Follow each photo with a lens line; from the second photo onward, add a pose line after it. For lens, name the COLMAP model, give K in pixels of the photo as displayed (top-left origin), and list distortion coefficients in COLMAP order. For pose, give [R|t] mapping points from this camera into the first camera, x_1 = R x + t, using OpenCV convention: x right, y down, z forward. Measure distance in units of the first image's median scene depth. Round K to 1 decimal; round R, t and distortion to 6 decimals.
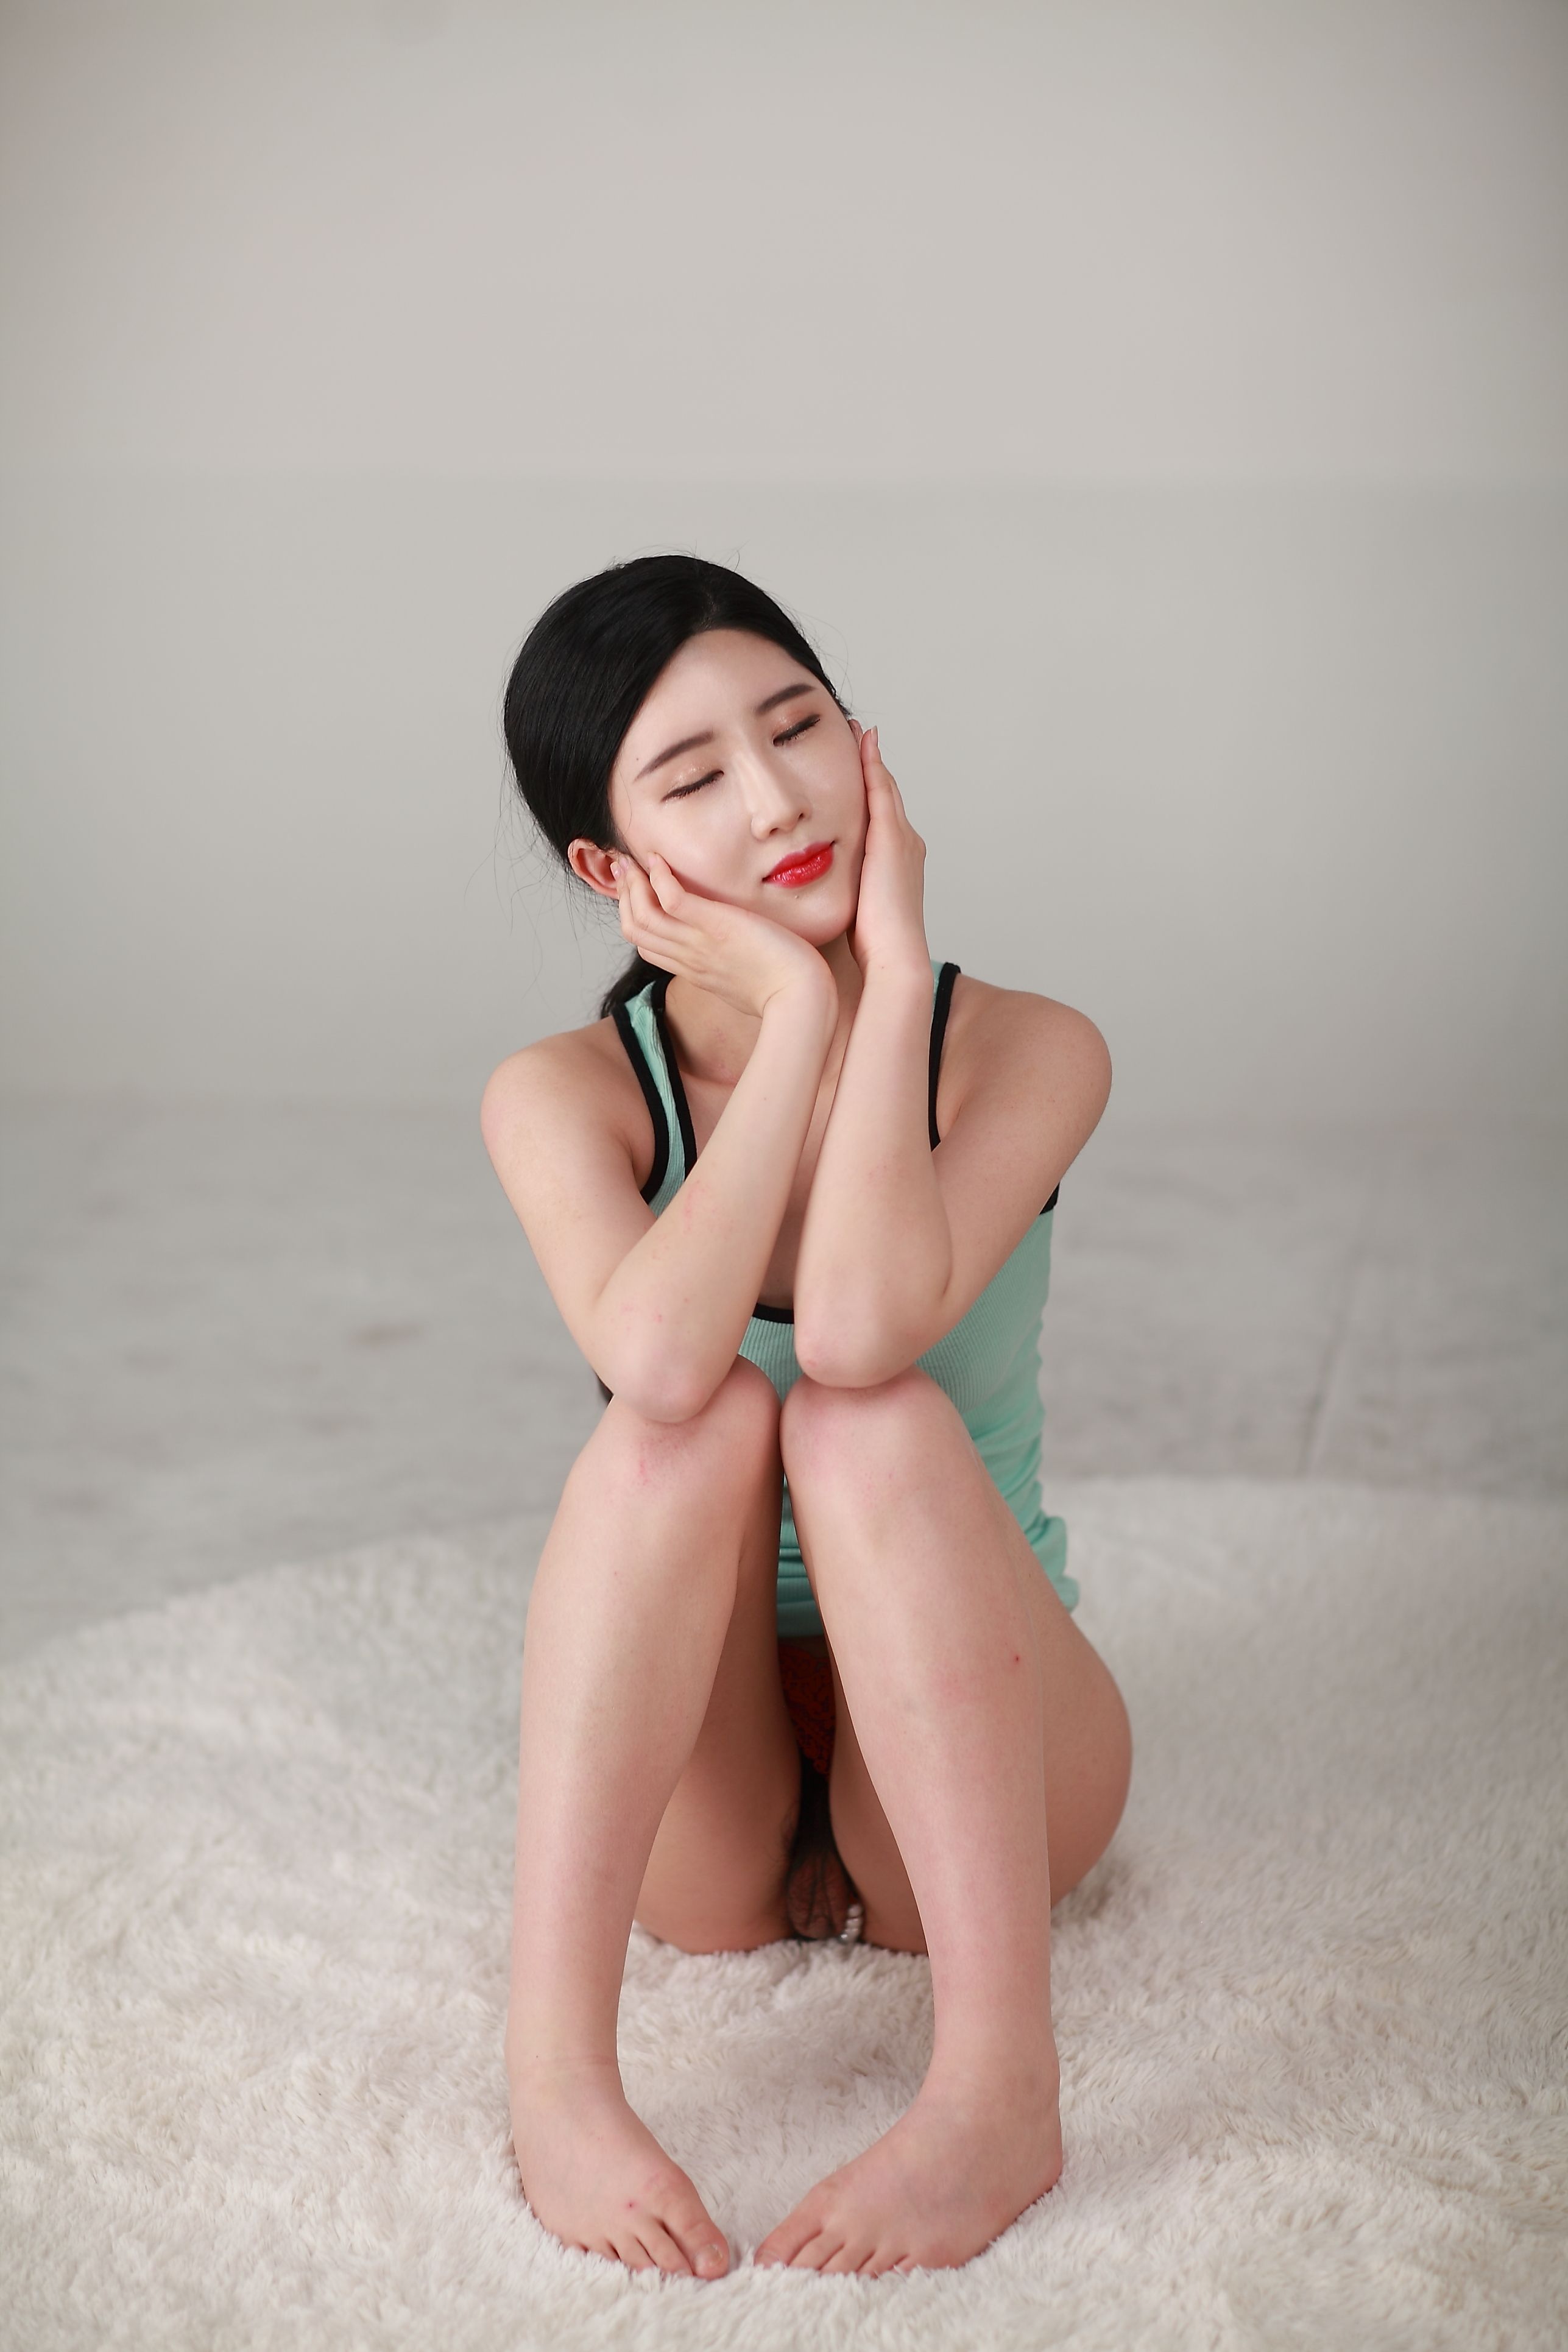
lens RADIAL K [[5869.9, 0, 727.5], [0, 5869.9, 1151.6], [0, 0, 1]] dist [-0.216433, 0.000000]
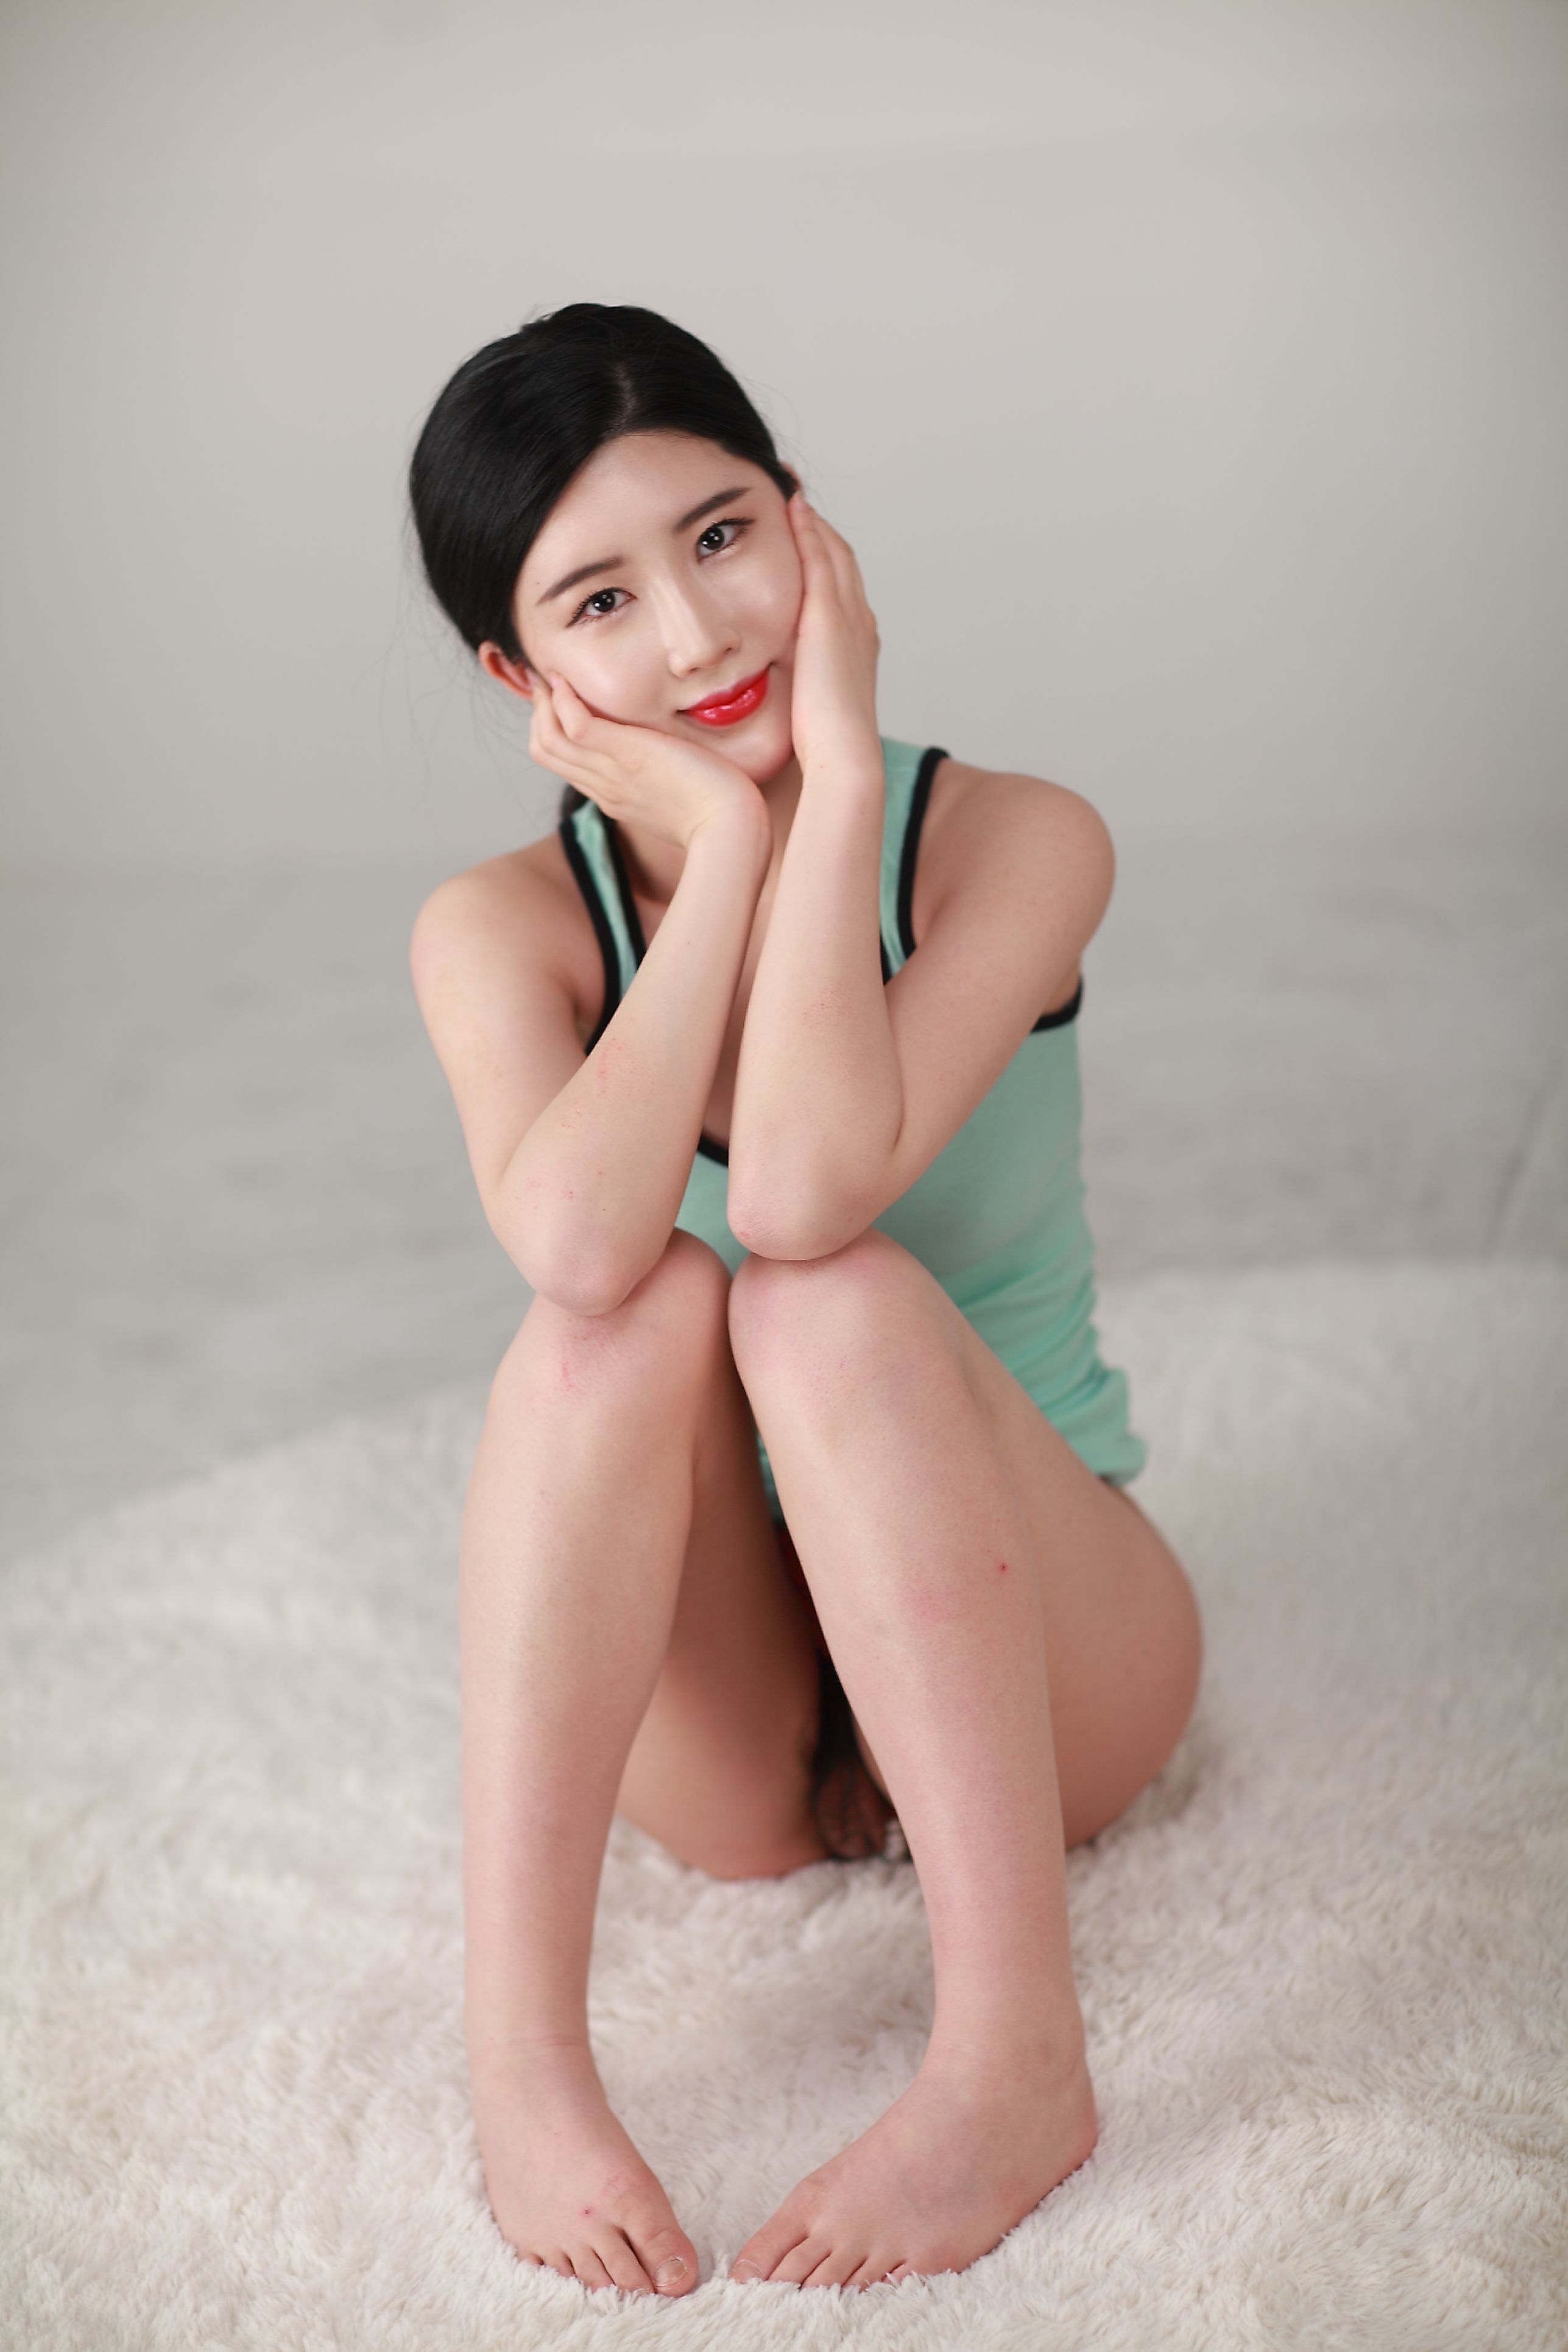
lens RADIAL K [[5869.9, 0, 637.8], [0, 5869.9, 1098.4], [0, 0, 1]] dist [-0.216433, 0.000000]
pose [[0.991186, -0.054671, -0.120670, 0.099298], [0.062105, 0.996340, 0.058731, -0.036302], [0.117017, -0.065708, 0.990954, 0.126901]]
